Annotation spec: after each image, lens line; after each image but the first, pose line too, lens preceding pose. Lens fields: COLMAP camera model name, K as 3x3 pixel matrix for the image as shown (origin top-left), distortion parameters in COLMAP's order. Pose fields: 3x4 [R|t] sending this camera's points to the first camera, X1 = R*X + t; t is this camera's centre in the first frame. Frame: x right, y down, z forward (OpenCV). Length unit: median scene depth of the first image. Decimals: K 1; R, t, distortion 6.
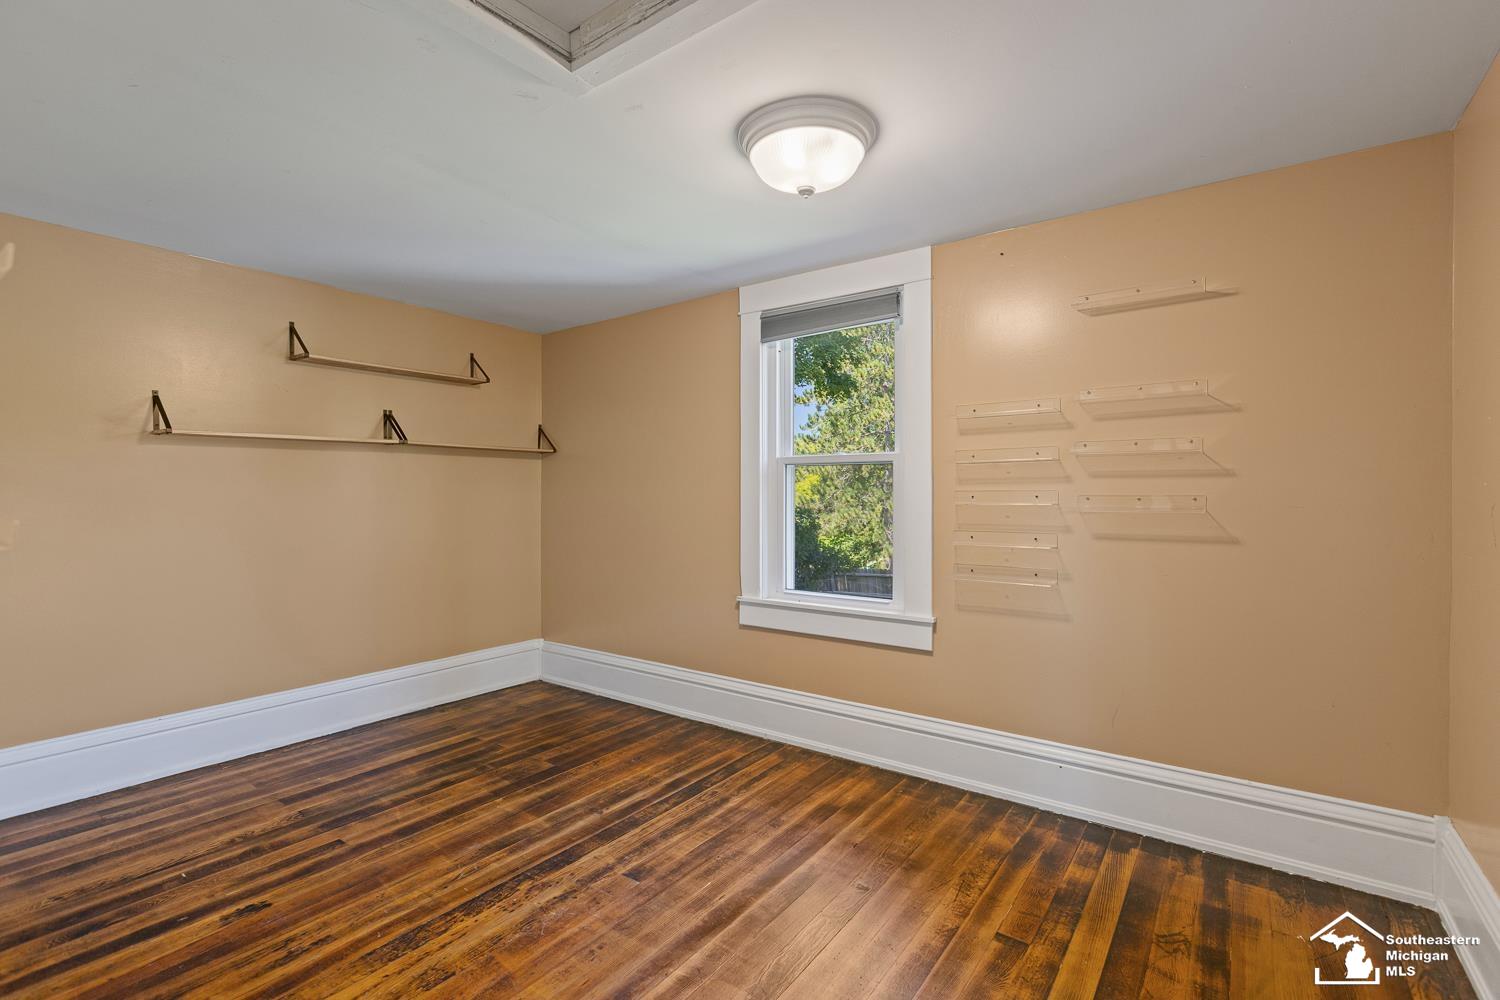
lens RADIAL K [[687.4, 0, 752.9], [0, 687.4, 498.4], [0, 0, 1]] dist [0.003749, 0.000341]
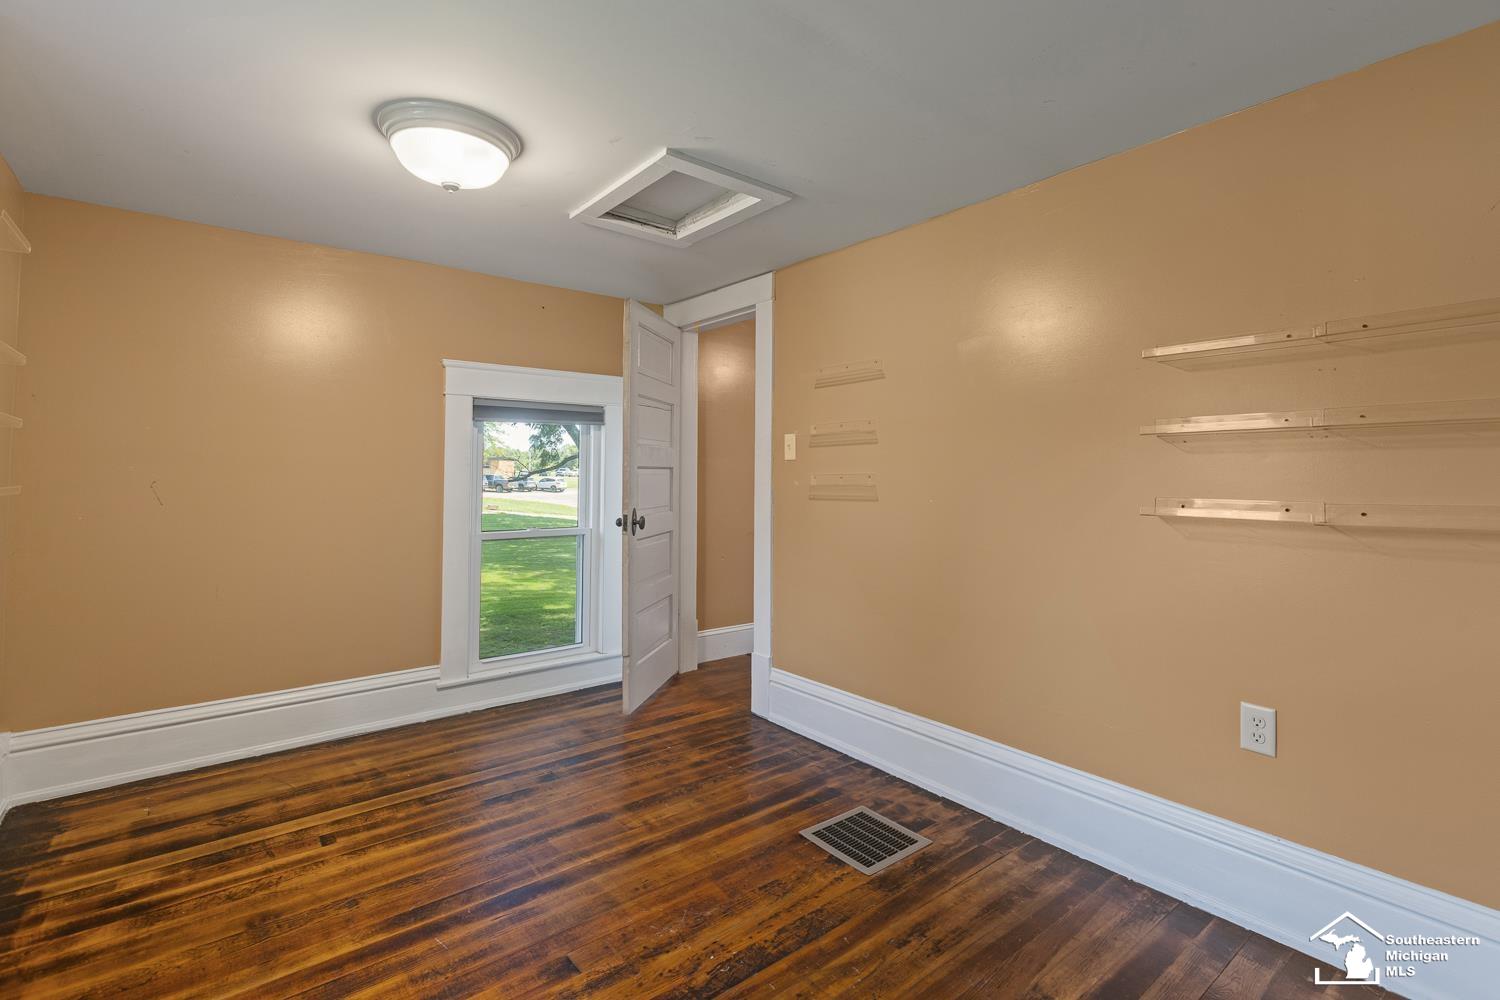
lens RADIAL K [[687.4, 0, 746.5], [0, 687.4, 491.5], [0, 0, 1]] dist [0.003749, 0.000341]
pose [[-0.964766, -0.010366, 0.262904, -0.635751], [-0.002477, 0.999537, 0.030323, -0.016431], [-0.263096, 0.028603, -0.964345, 1.885405]]
